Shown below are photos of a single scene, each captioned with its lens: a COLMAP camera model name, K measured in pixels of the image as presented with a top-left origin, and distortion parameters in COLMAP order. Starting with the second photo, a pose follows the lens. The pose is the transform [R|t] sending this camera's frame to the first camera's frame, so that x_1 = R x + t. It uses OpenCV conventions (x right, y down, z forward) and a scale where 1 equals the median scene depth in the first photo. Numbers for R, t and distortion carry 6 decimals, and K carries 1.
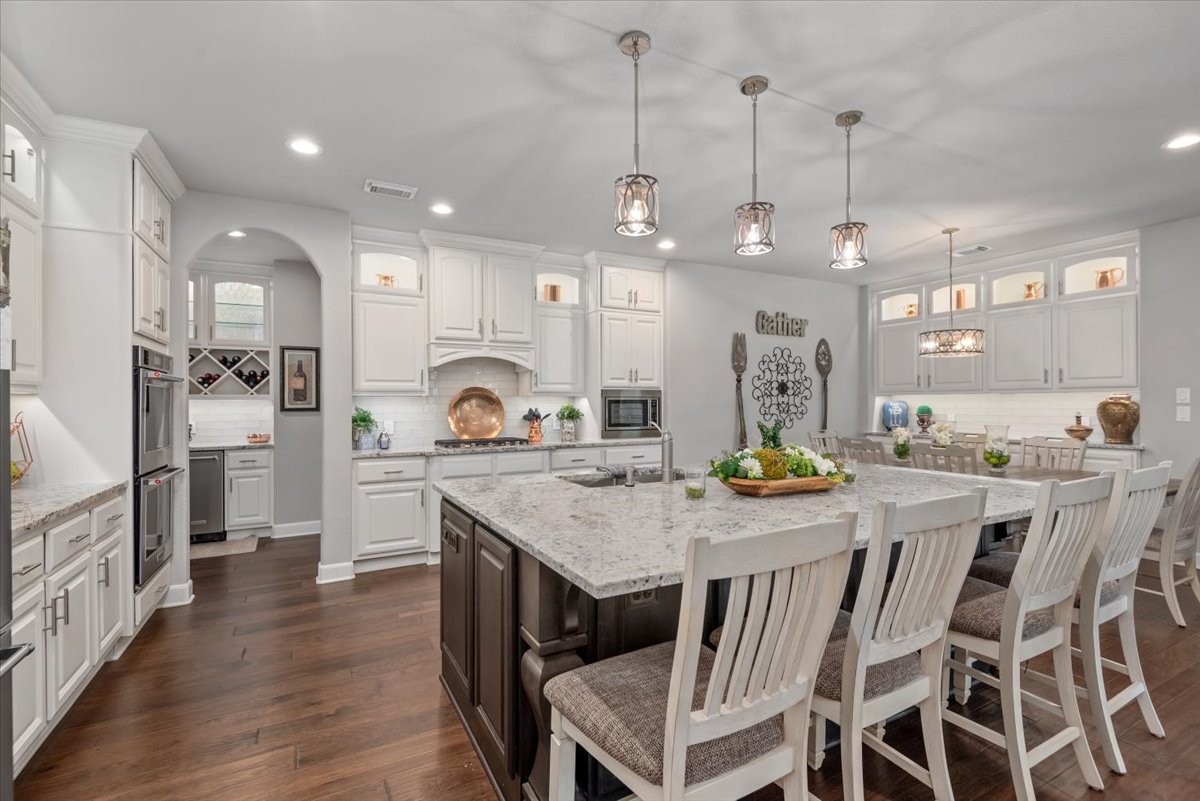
lens RADIAL K [[551.3, 0, 608.6], [0, 551.3, 408.4], [0, 0, 1]] dist [0.005764, -0.004320]
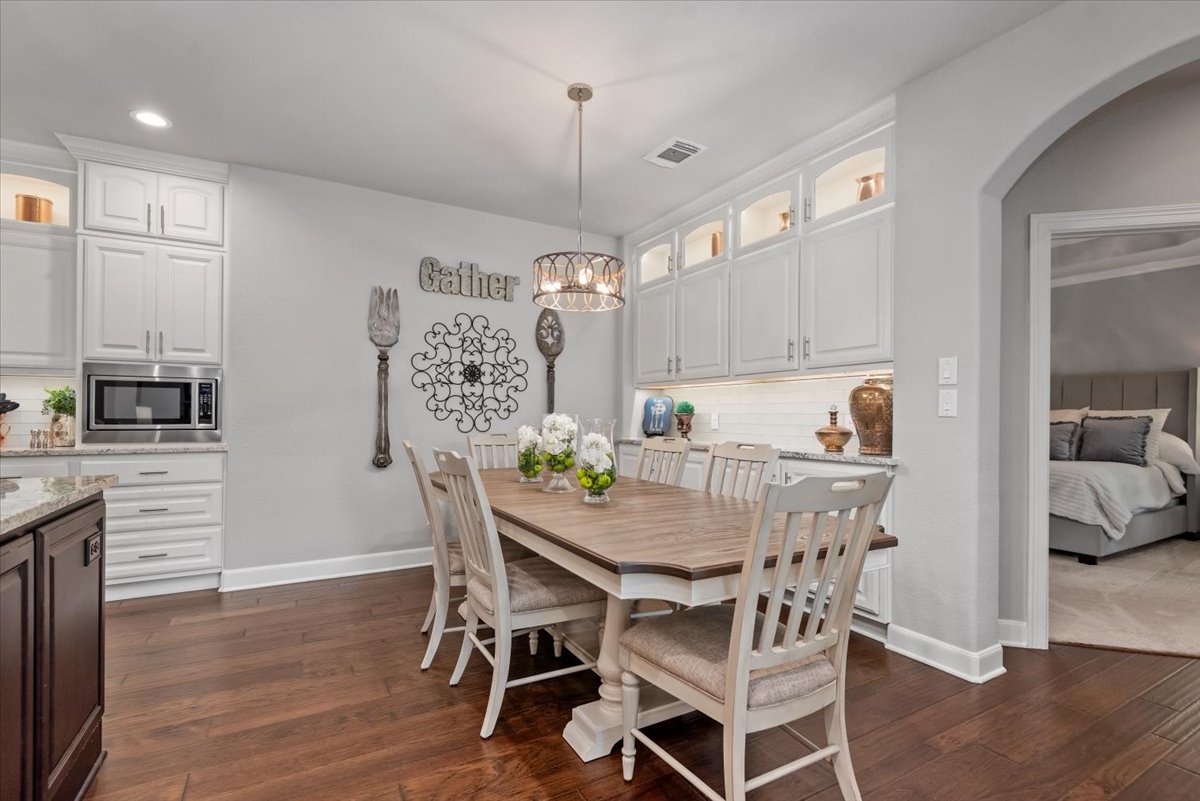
lens RADIAL K [[551.3, 0, 606.9], [0, 551.3, 411.0], [0, 0, 1]] dist [0.005764, -0.004320]
pose [[0.999272, 0.010051, 0.036796, 0.534354], [-0.009369, 0.999782, -0.018670, 0.024883], [-0.036976, 0.018311, 0.999148, 0.359326]]
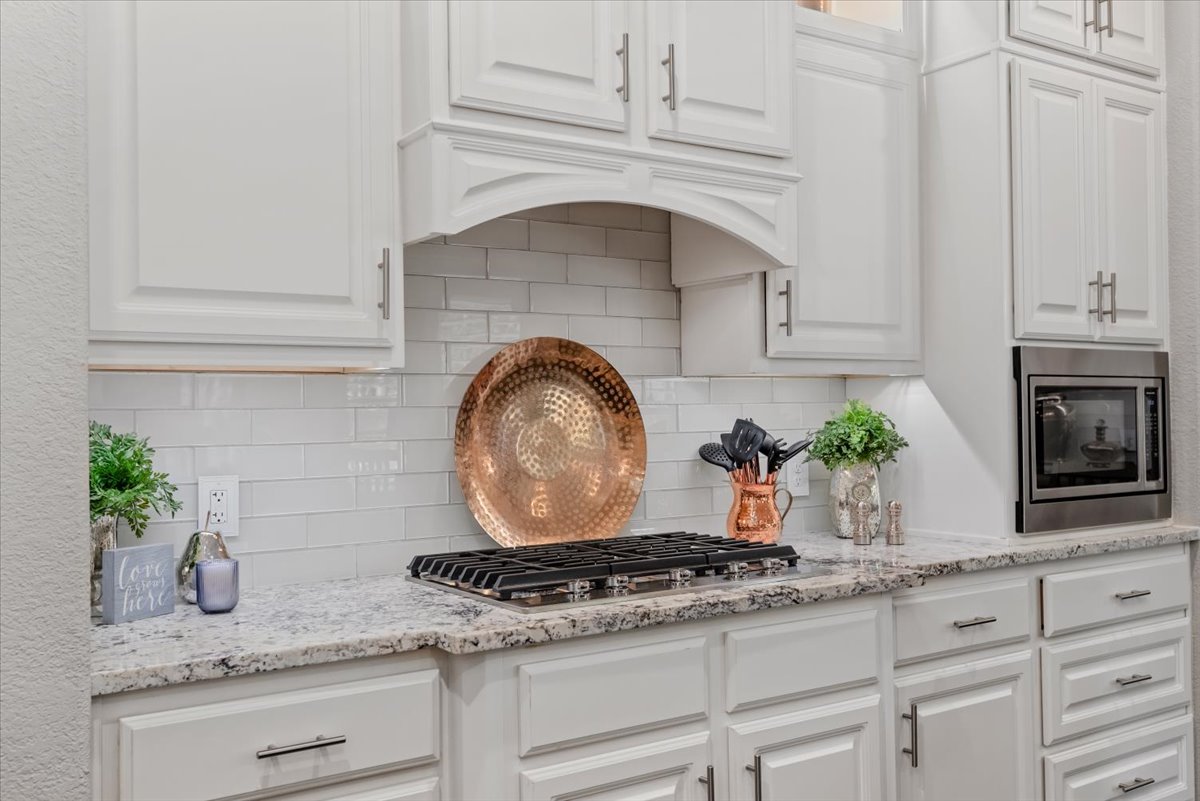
lens RADIAL K [[1118.1, 0, 599.0], [0, 1118.1, 400.1], [0, 0, 1]] dist [0.005051, 0.000000]
pose [[0.995666, -0.004954, 0.092865, -0.255748], [0.006713, 0.999804, -0.018641, -0.000367], [-0.092754, 0.019184, 0.995504, 0.472470]]
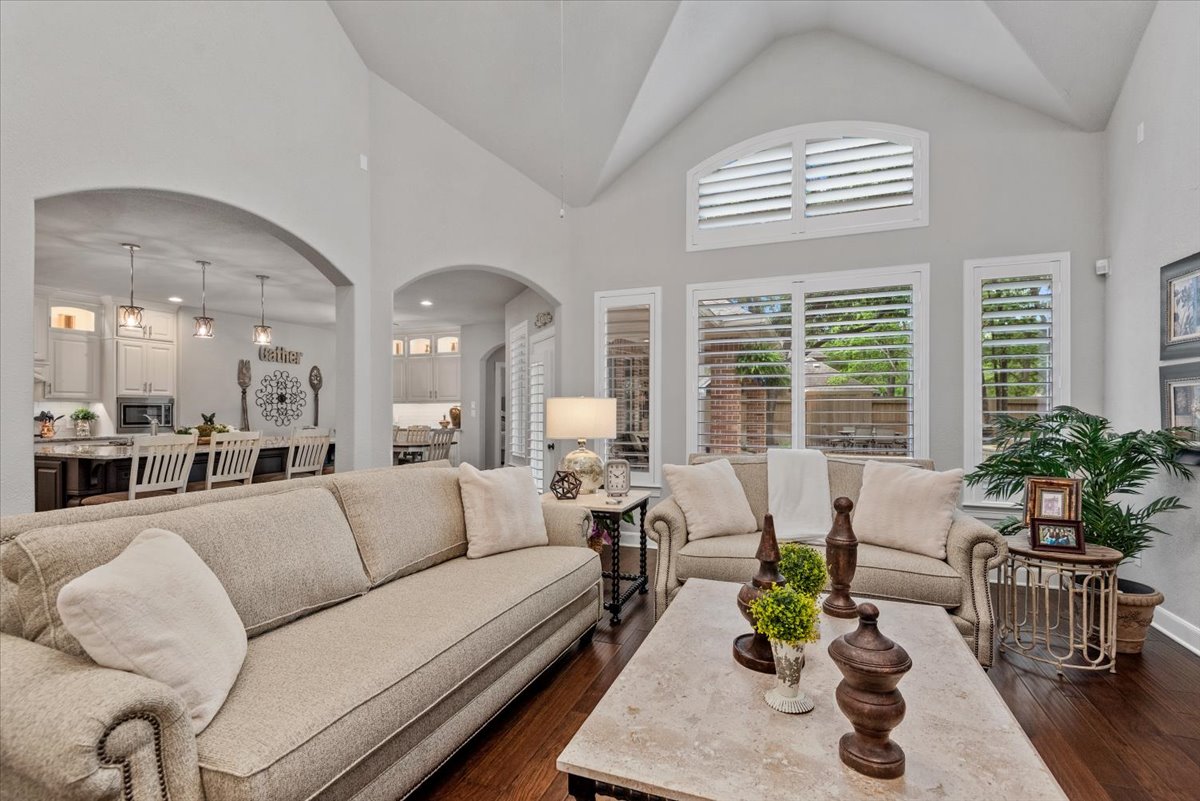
lens RADIAL K [[551.3, 0, 599.7], [0, 551.3, 408.4], [0, 0, 1]] dist [0.005764, -0.004320]
pose [[0.765722, 0.005557, 0.643148, 0.022098], [0.005538, 0.999869, -0.015233, 0.019618], [-0.643148, 0.015226, 0.765591, -0.777756]]
